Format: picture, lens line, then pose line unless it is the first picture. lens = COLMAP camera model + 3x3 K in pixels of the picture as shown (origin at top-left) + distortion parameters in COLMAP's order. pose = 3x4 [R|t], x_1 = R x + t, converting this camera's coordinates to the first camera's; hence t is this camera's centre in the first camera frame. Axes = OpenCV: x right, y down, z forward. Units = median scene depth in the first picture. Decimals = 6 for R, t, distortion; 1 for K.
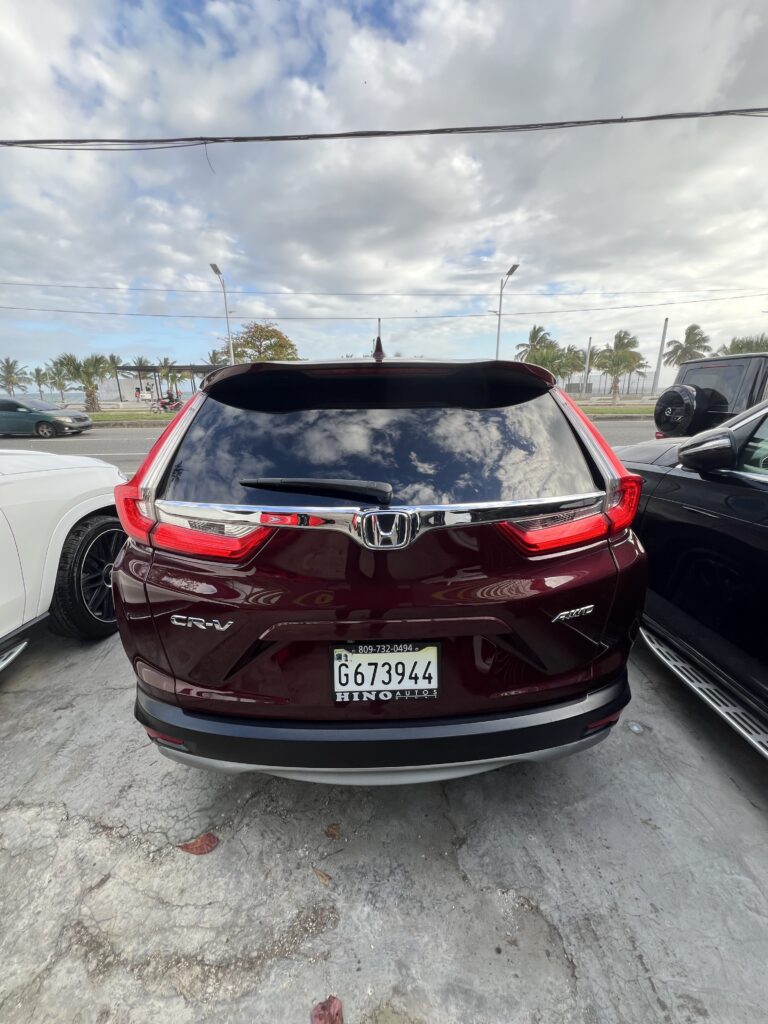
lens RADIAL K [[410.5, 0, 385.8], [0, 410.5, 510.7], [0, 0, 1]] dist [0.003378, 0.000122]
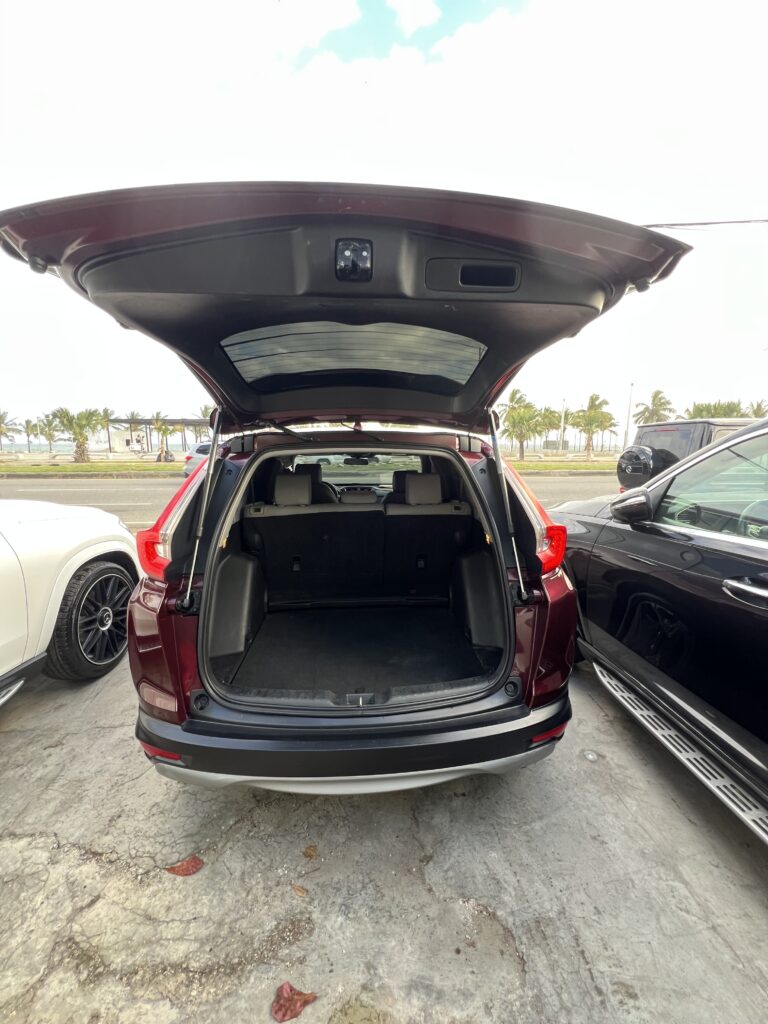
lens RADIAL K [[412.0, 0, 382.9], [0, 412.0, 509.3], [0, 0, 1]] dist [0.003256, 0.000276]
pose [[0.999640, 0.006666, 0.026005, 0.026983], [-0.003271, 0.991708, -0.128471, 0.024023], [-0.026646, 0.128340, 0.991372, -0.194842]]
